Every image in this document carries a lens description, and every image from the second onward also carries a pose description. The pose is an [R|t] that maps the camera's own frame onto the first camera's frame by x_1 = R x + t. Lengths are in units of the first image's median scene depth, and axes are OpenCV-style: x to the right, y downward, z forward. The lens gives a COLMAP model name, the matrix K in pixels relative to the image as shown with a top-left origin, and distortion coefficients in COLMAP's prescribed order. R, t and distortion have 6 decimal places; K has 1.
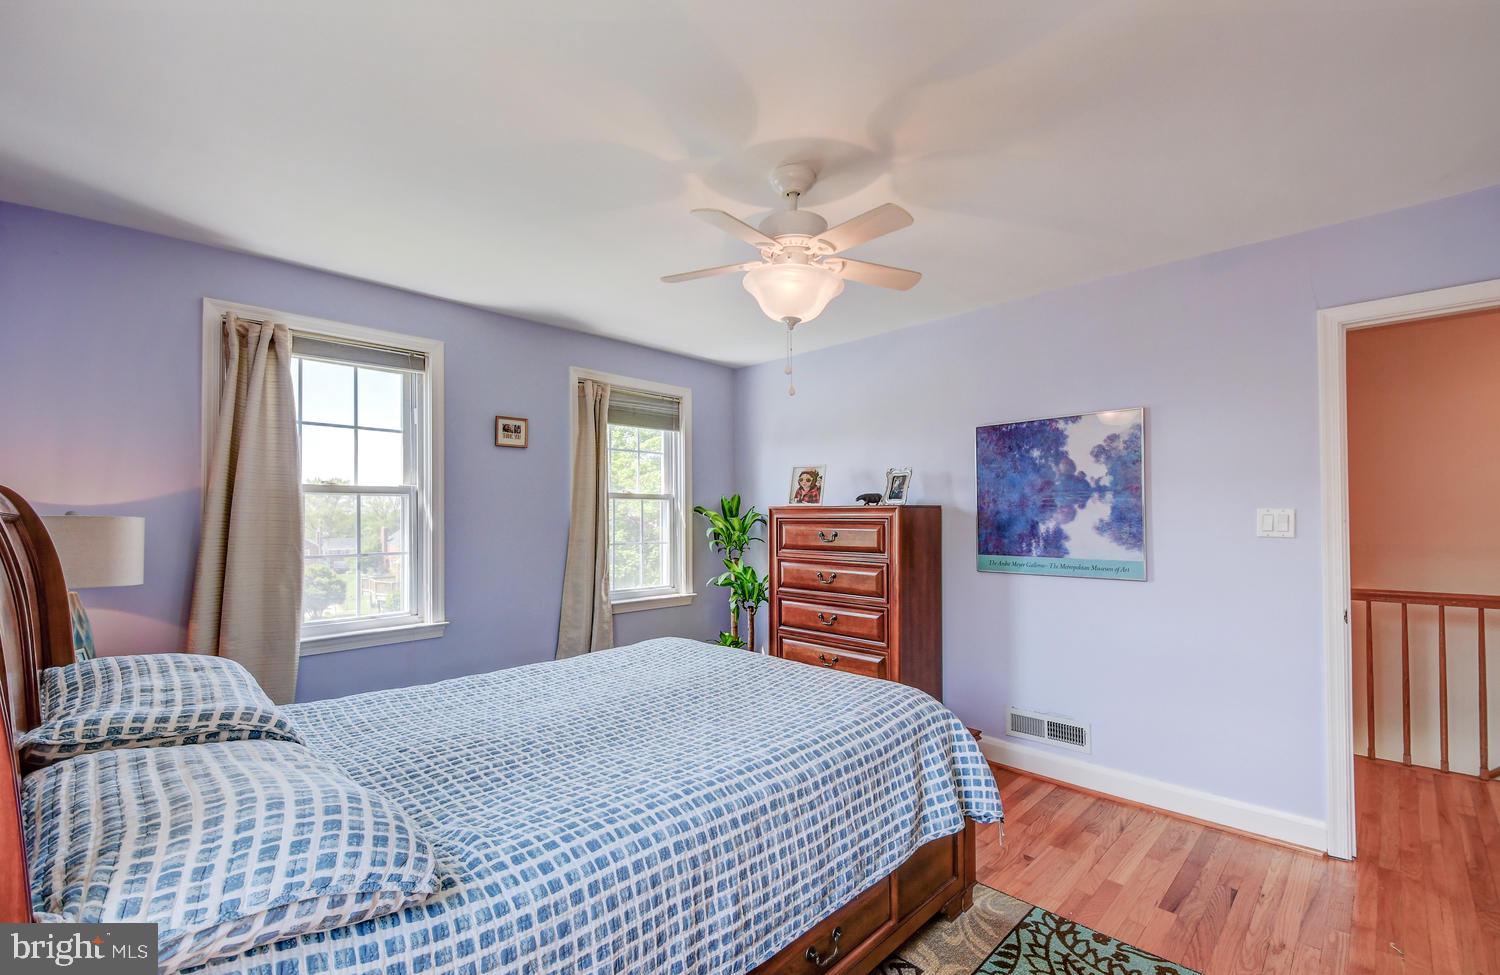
lens RADIAL K [[632.6, 0, 746.8], [0, 632.6, 512.9], [0, 0, 1]] dist [0.036692, -0.023008]
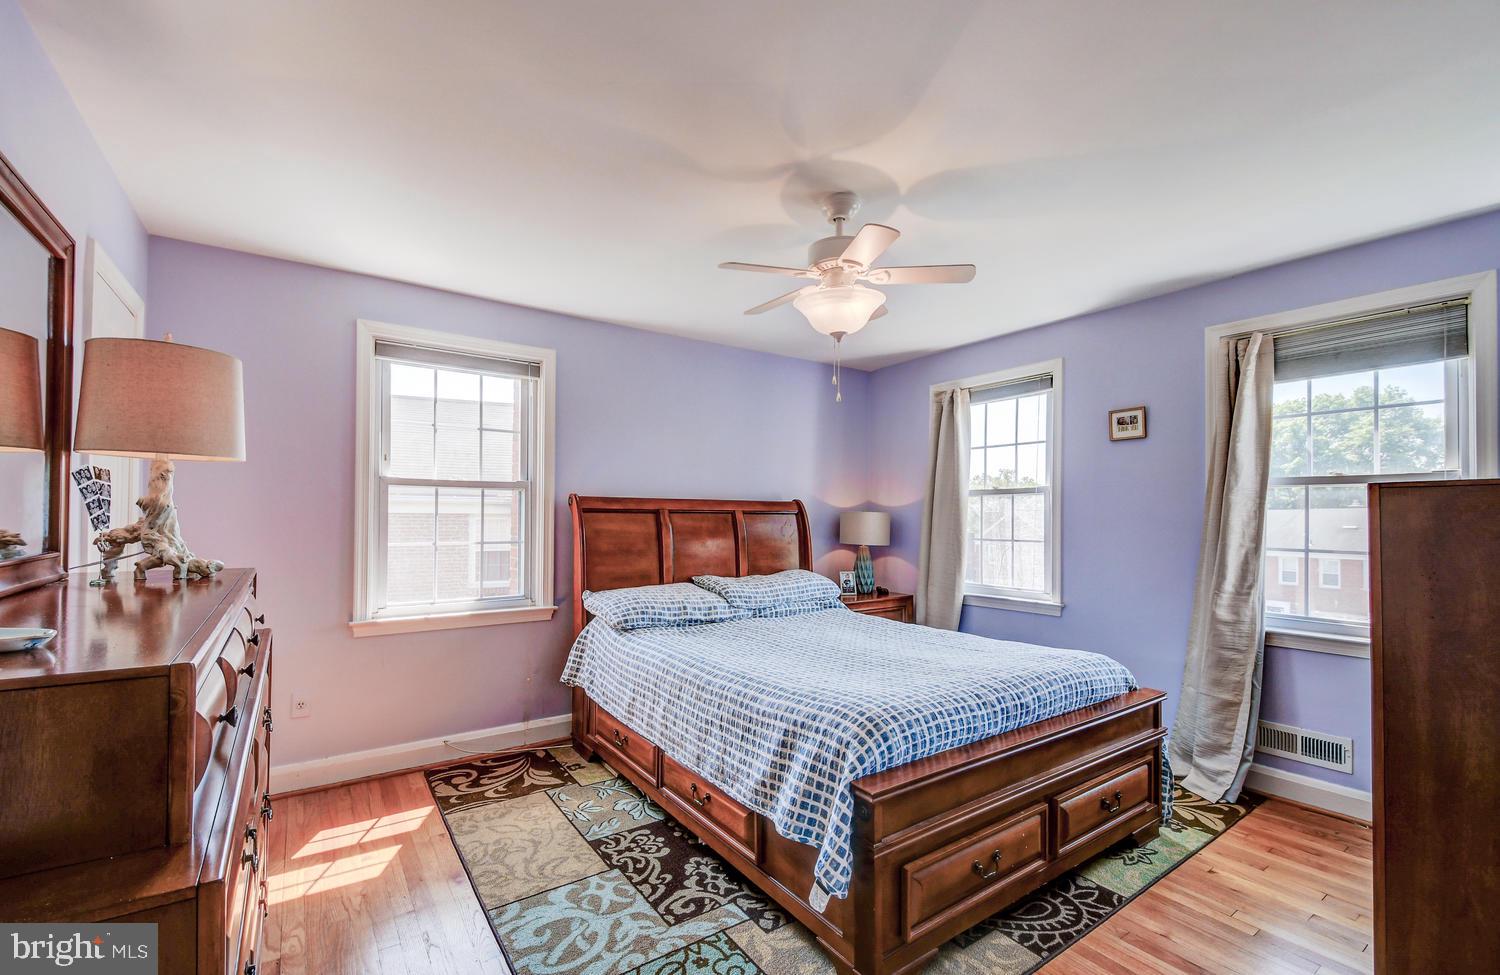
lens RADIAL K [[632.6, 0, 746.8], [0, 632.6, 512.9], [0, 0, 1]] dist [0.036692, -0.023008]
pose [[-0.178104, -0.000404, -0.984012, 0.801742], [0.006315, 0.999979, -0.001553, 0.007066], [0.983991, -0.006491, -0.178098, 0.698356]]
